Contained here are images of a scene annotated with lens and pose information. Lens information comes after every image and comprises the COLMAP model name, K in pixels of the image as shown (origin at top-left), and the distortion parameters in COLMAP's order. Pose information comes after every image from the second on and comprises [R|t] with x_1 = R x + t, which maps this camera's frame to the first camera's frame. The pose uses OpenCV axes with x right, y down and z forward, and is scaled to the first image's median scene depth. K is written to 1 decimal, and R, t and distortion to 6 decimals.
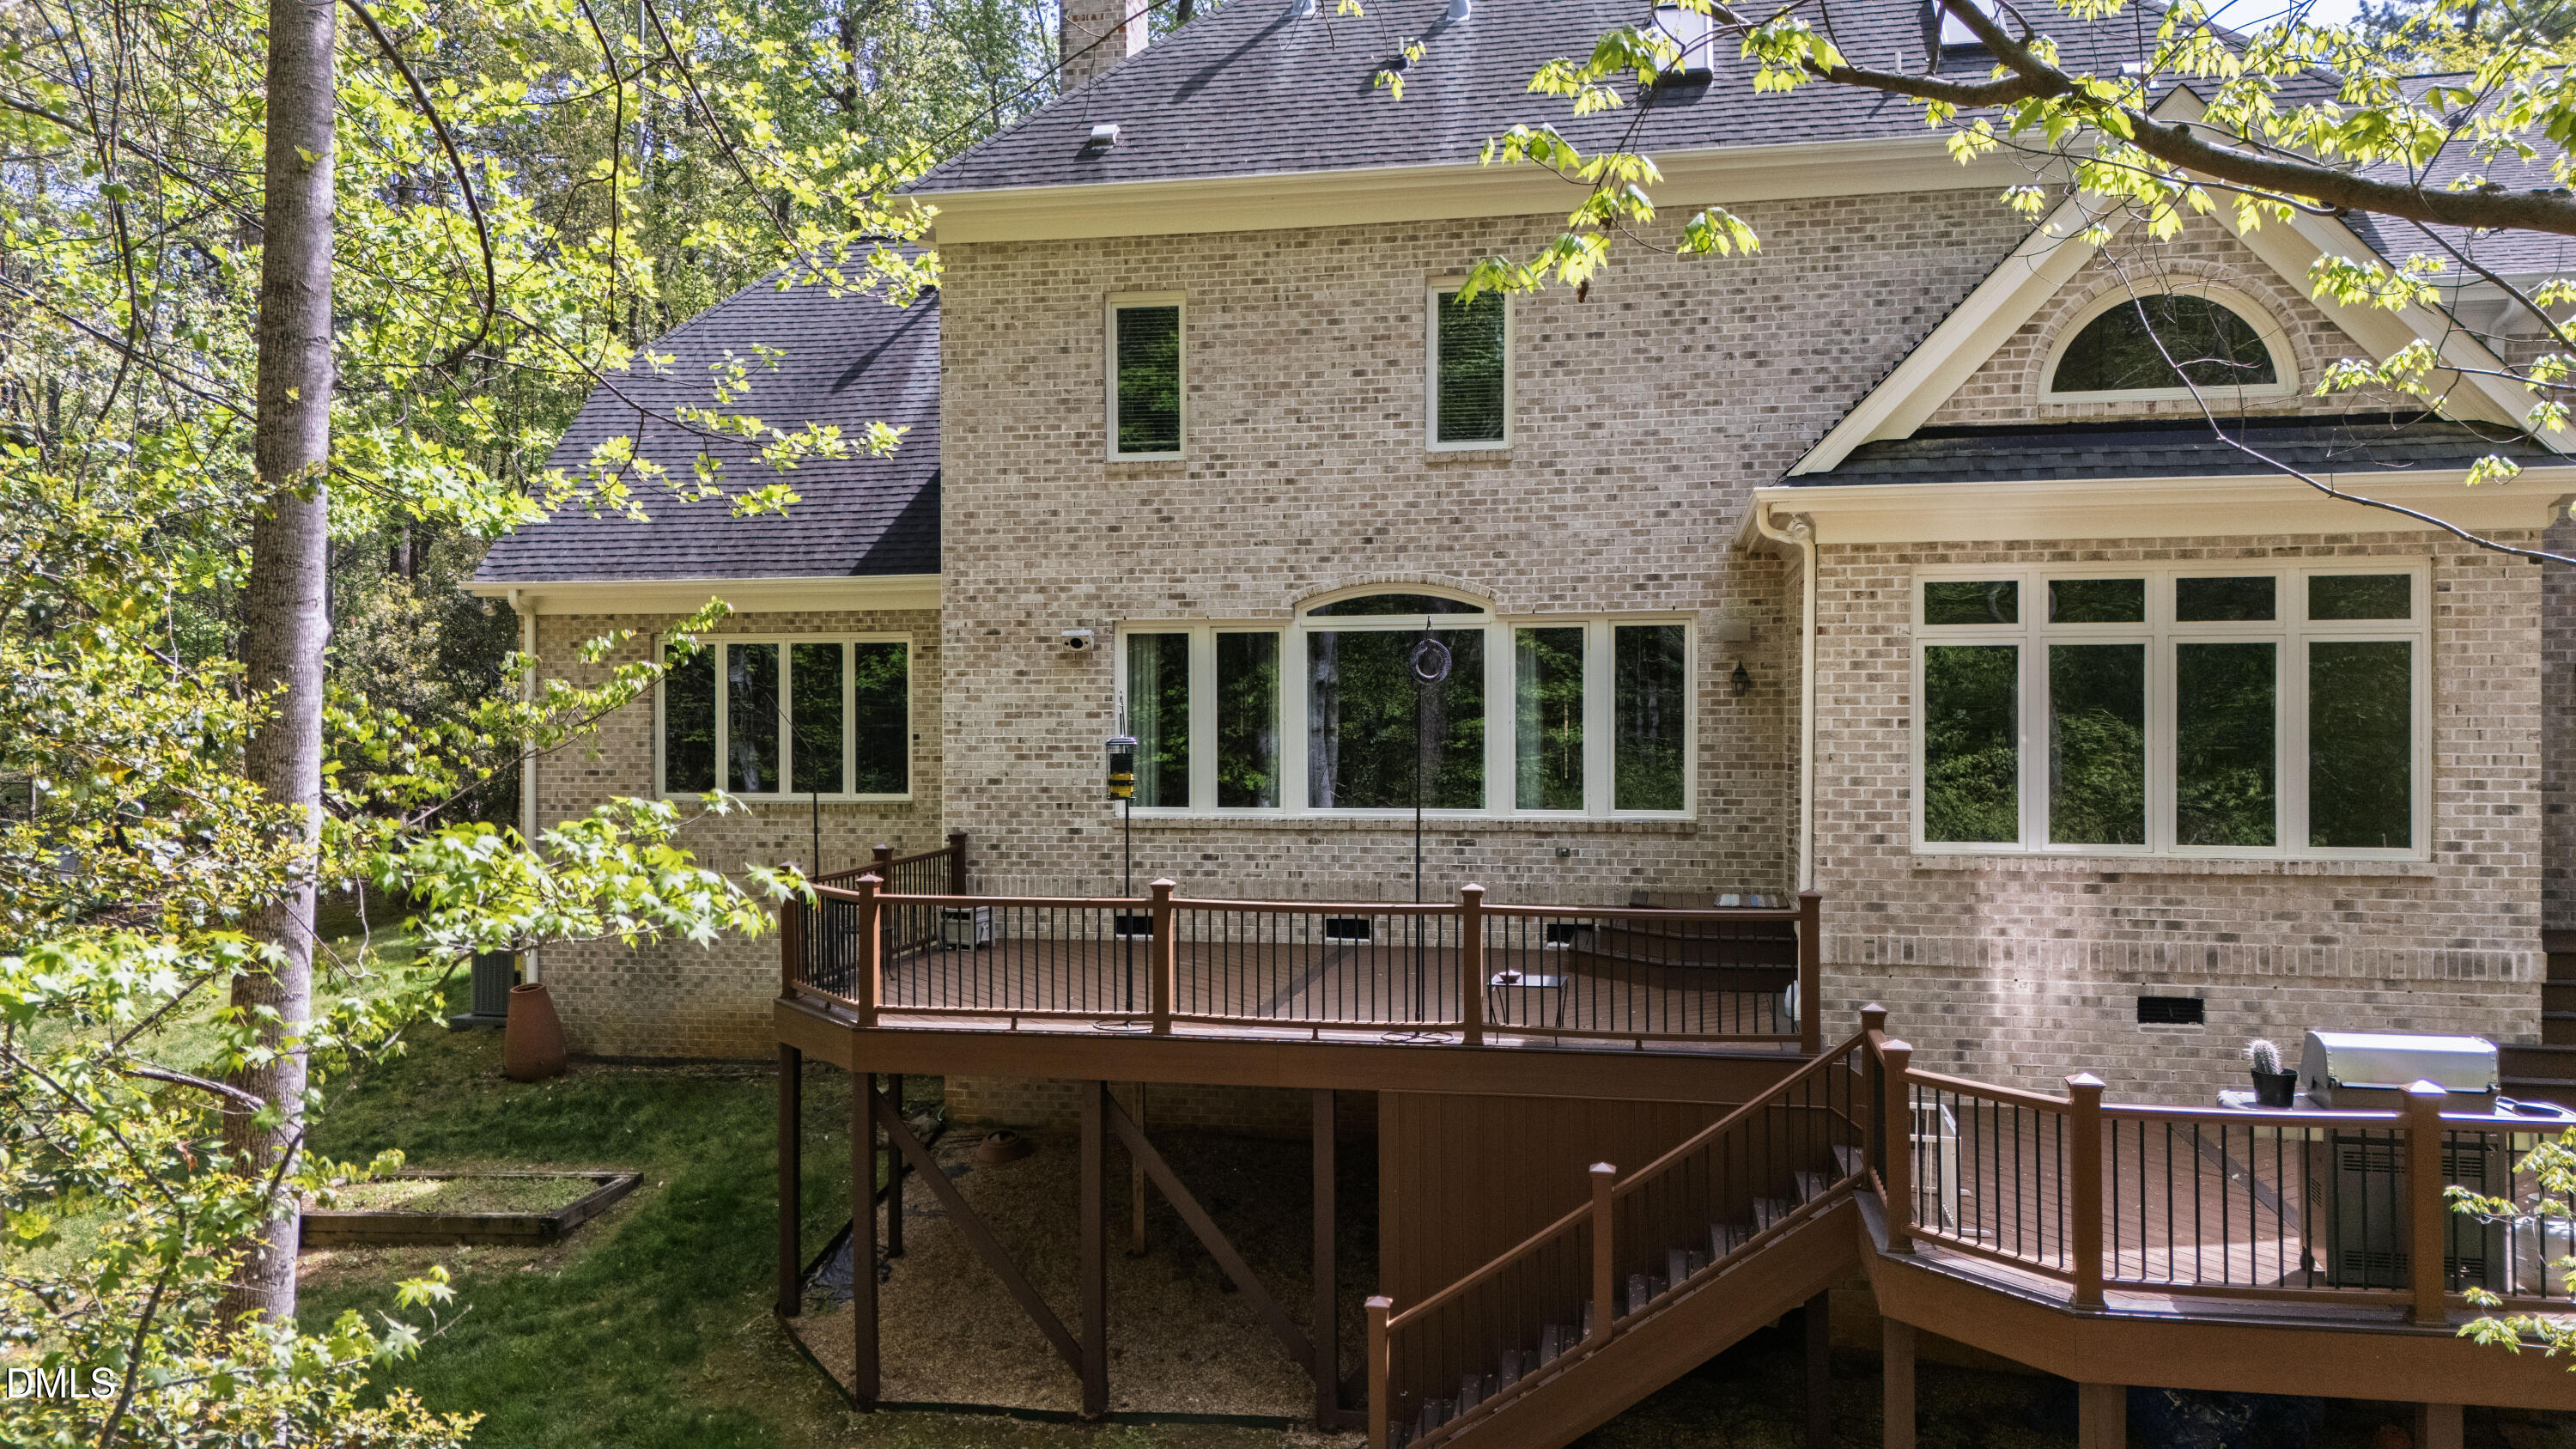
lens RADIAL K [[1818.3, 0, 1289.9], [0, 1818.3, 732.0], [0, 0, 1]] dist [0.038676, -0.021970]
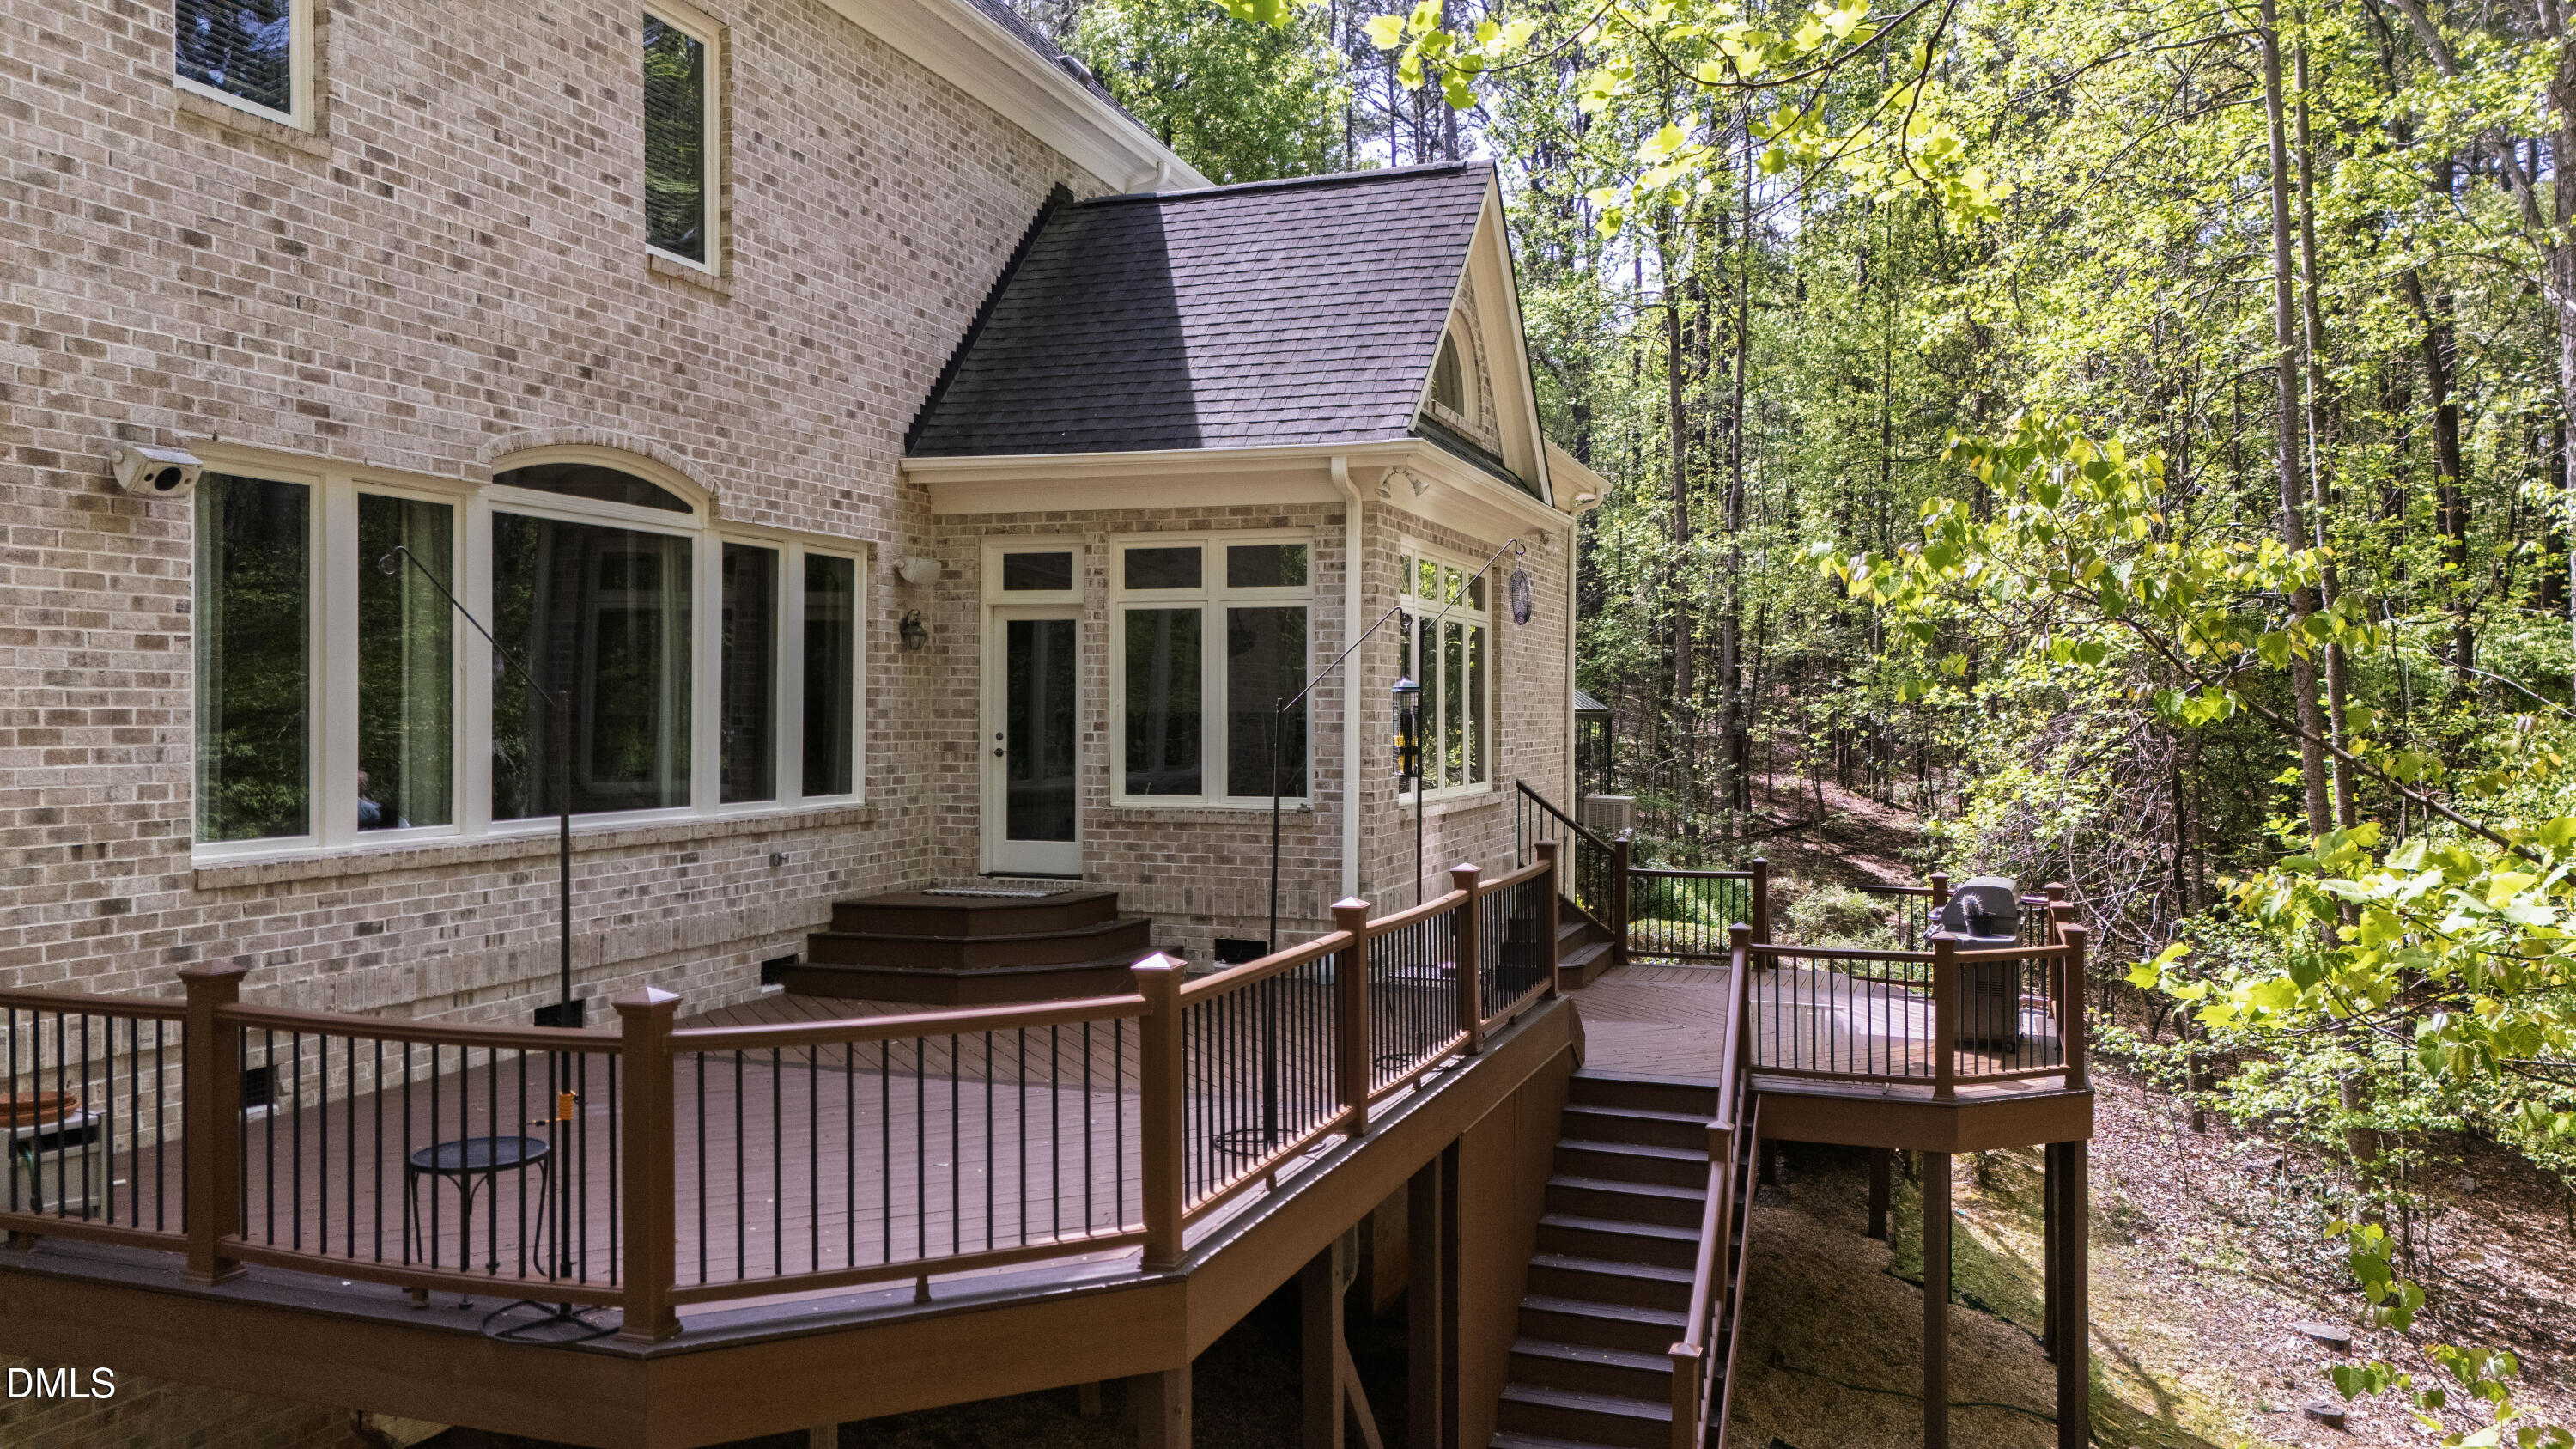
lens RADIAL K [[1818.3, 0, 1292.2], [0, 1818.3, 706.2], [0, 0, 1]] dist [0.038676, -0.021970]
pose [[0.175278, 0.005068, 0.984506, -0.524560], [0.001562, 0.999984, -0.005426, 0.009618], [-0.984518, 0.002489, 0.175267, 0.672257]]
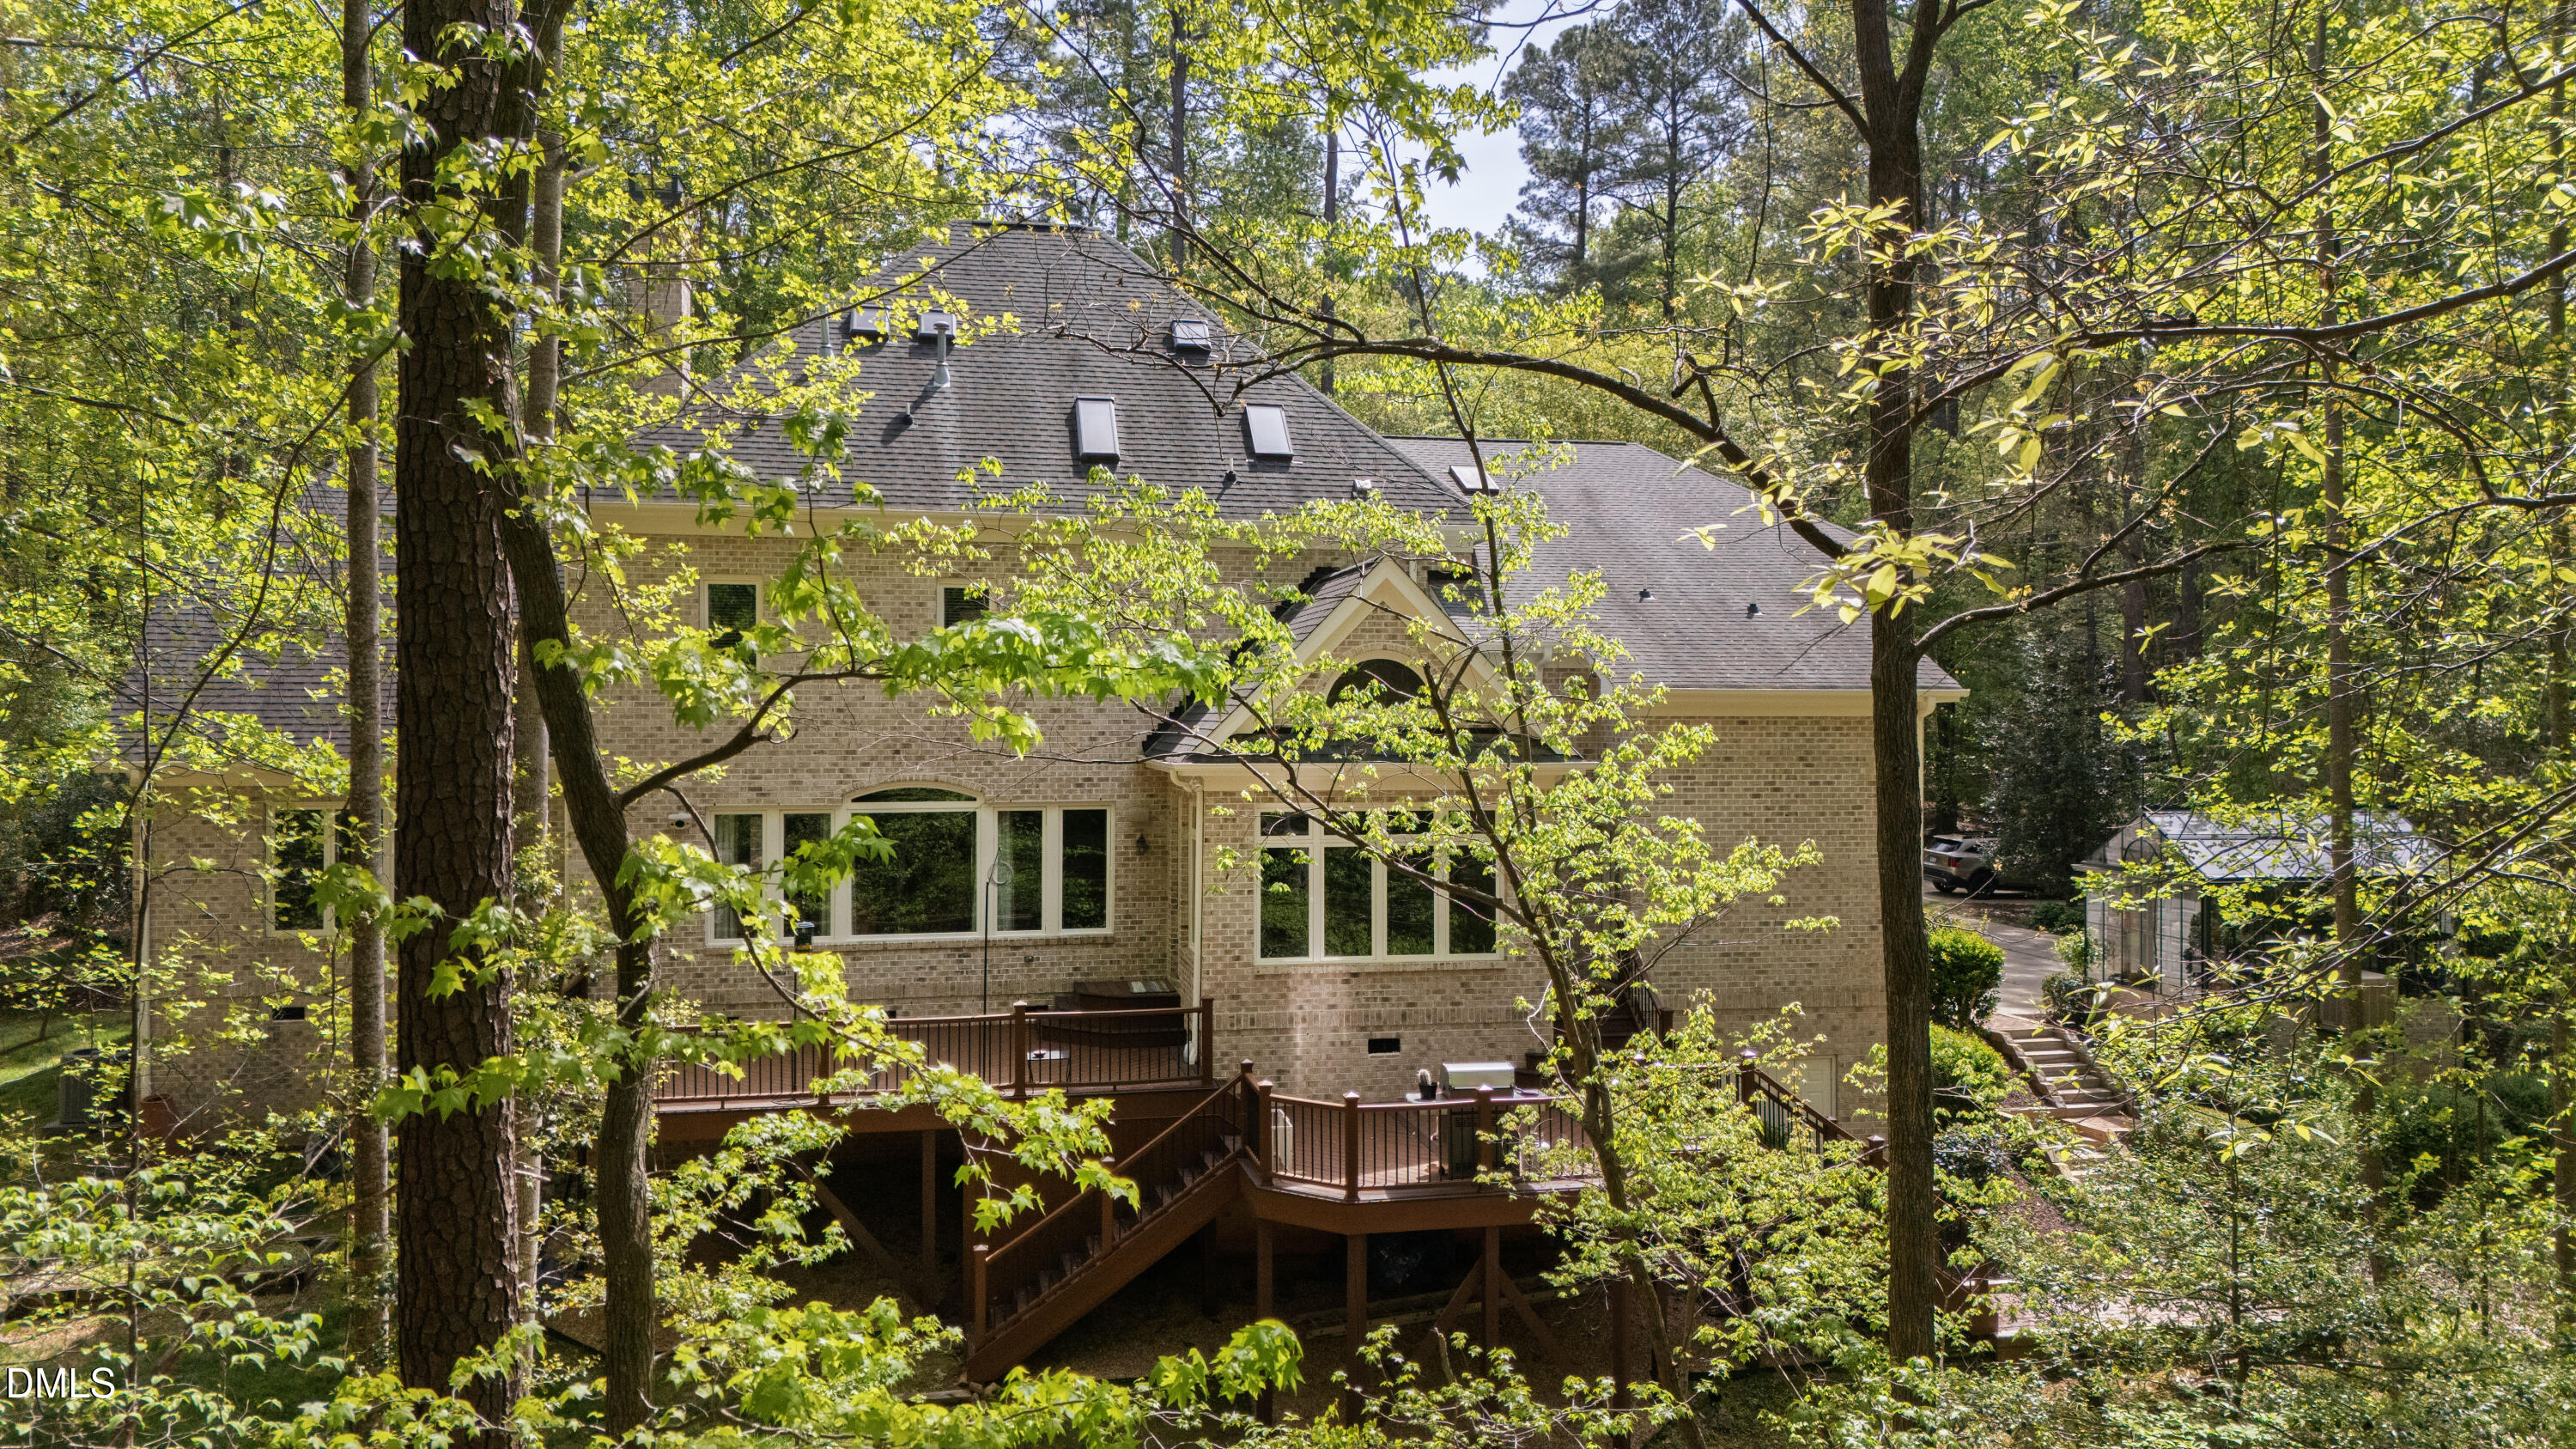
lens RADIAL K [[1818.3, 0, 1293.7], [0, 1818.3, 726.2], [0, 0, 1]] dist [0.038676, -0.021970]
pose [[0.920294, 0.001664, 0.391224, -0.245473], [-0.000265, 0.999993, -0.003630, -0.124445], [-0.391227, 0.003237, 0.920288, -0.498068]]
